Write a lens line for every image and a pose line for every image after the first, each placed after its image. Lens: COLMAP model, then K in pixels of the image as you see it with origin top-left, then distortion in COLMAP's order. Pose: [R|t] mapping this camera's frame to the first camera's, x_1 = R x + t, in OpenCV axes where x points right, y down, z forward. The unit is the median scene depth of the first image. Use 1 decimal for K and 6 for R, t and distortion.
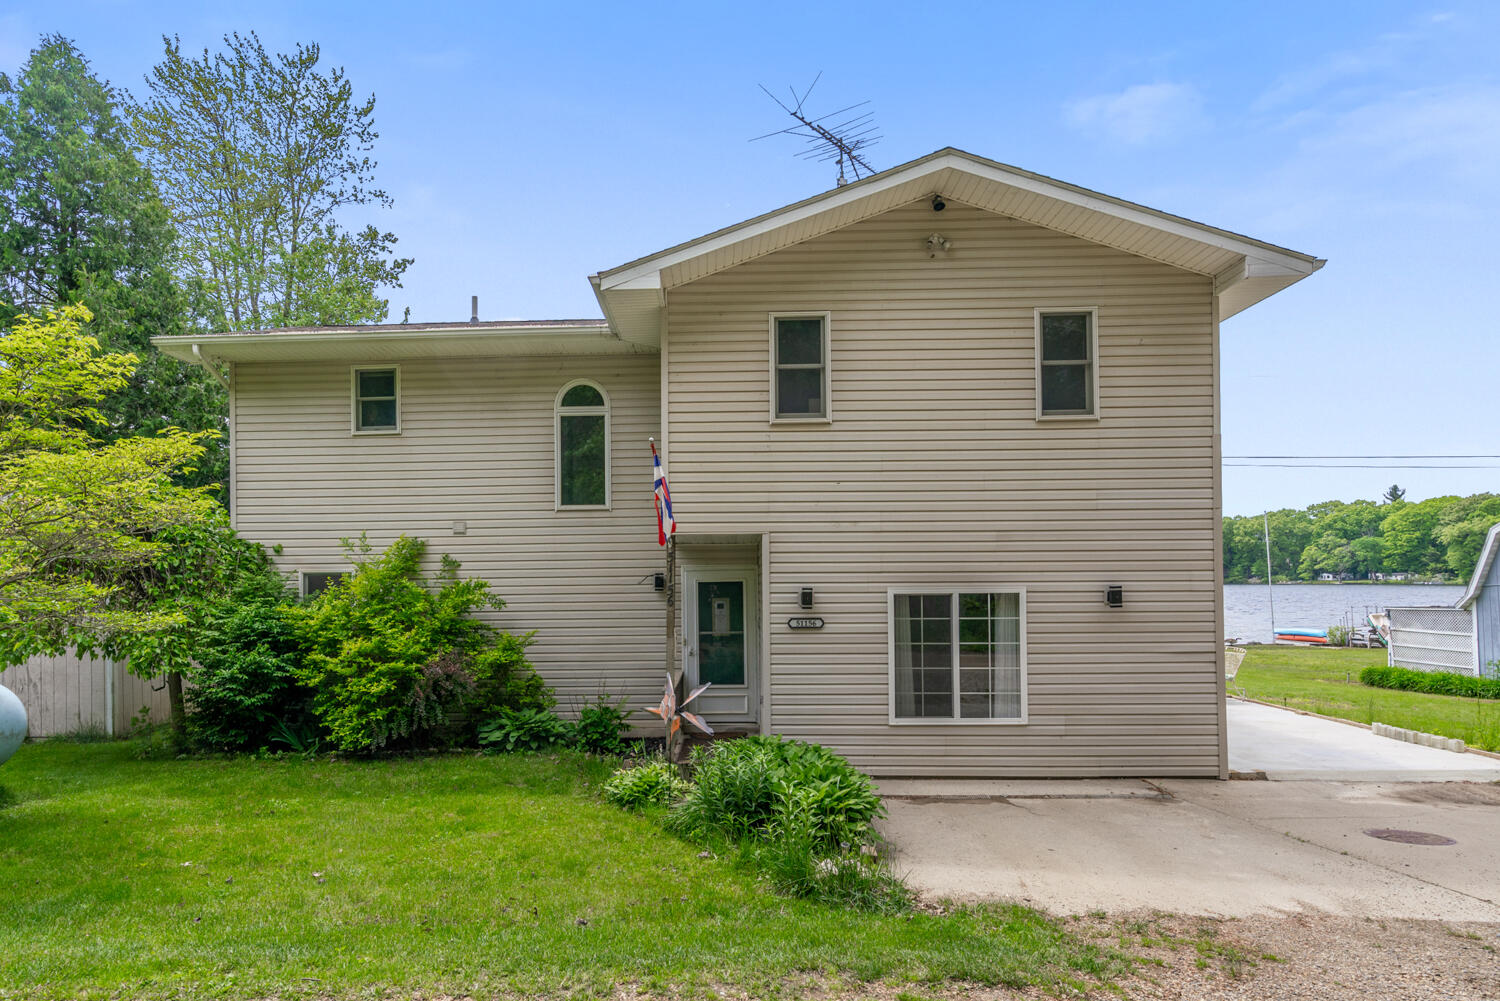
lens RADIAL K [[855.7, 0, 677.3], [0, 855.7, 574.3], [0, 0, 1]] dist [-0.001953, -0.000407]
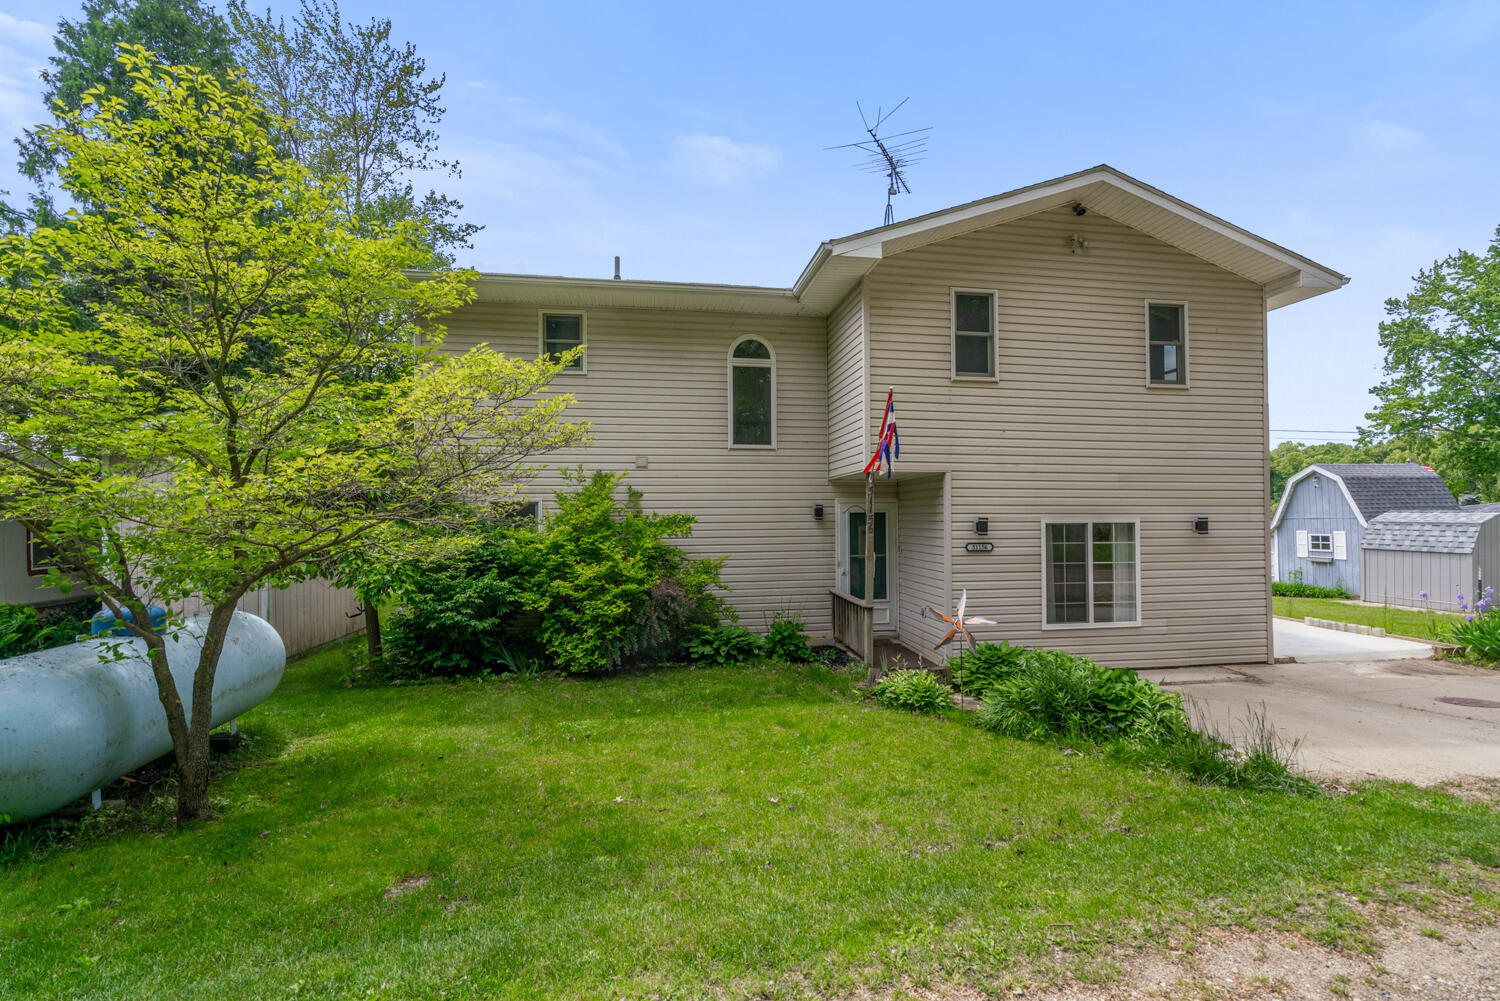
lens RADIAL K [[684.6, 0, 750.0], [0, 684.6, 500.5], [0, 0, 1]] dist [-0.001524, 0.000081]
pose [[0.977722, 0.009927, 0.209669, -0.365029], [-0.007763, 0.999908, -0.011140, 0.004835], [-0.209760, 0.009264, 0.977709, 0.127305]]
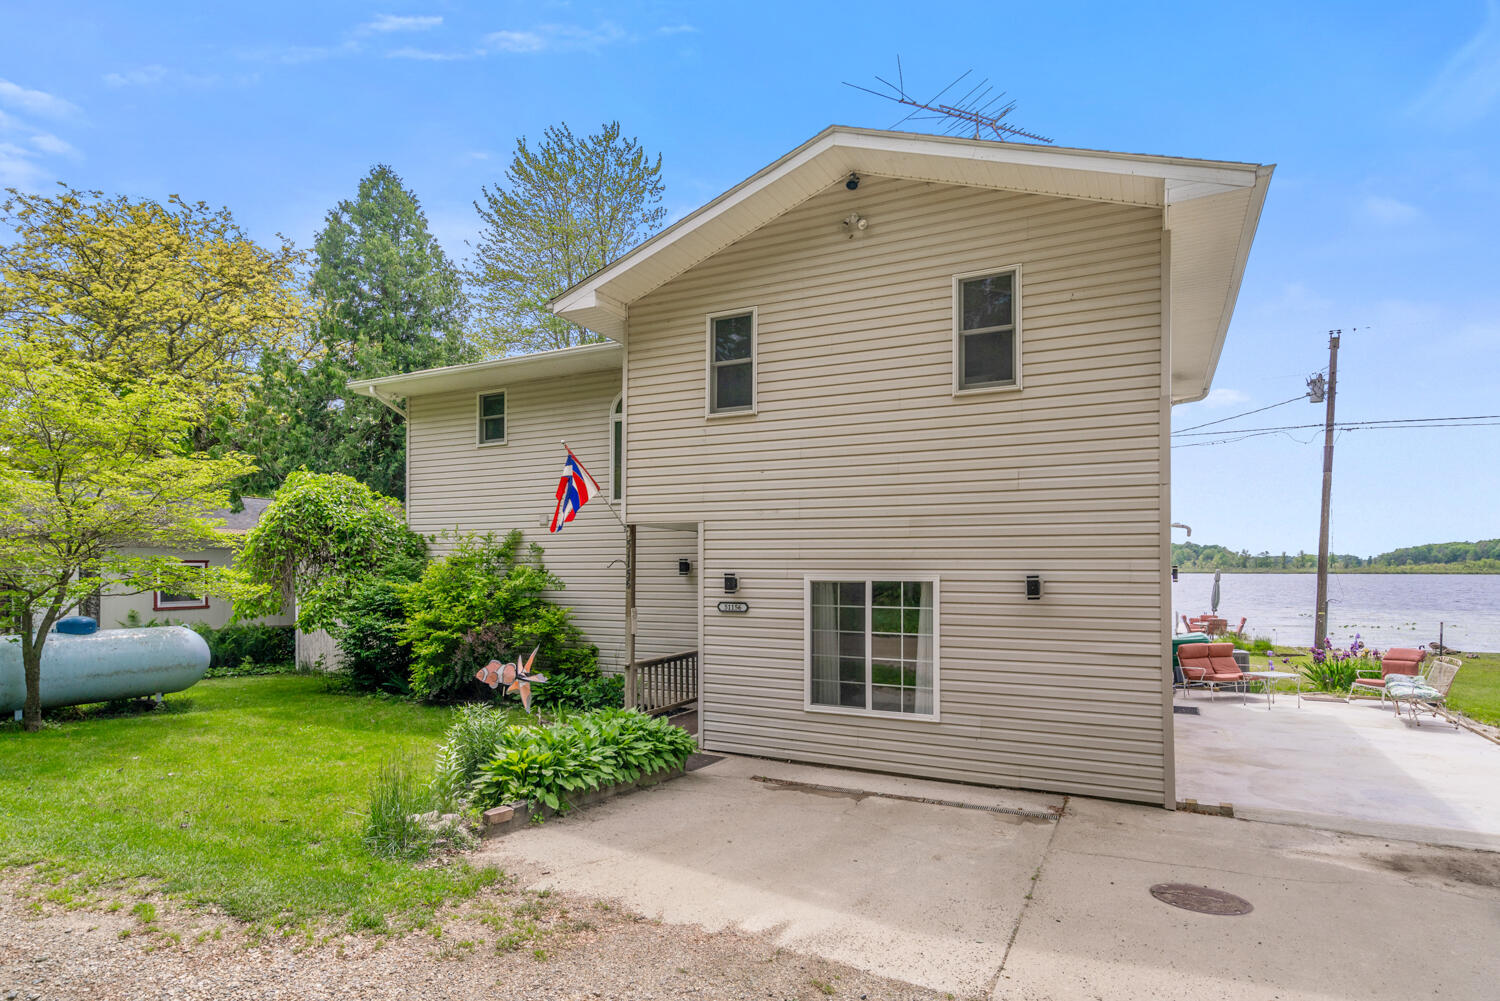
lens RADIAL K [[797.8, 0, 754.1], [0, 797.8, 561.4], [0, 0, 1]] dist [0.003602, 0.000687]
pose [[0.912029, 0.006445, -0.410075, 0.571975], [-0.005885, 0.999979, 0.002628, -0.001456], [0.410083, 0.000017, 0.912048, 0.119404]]
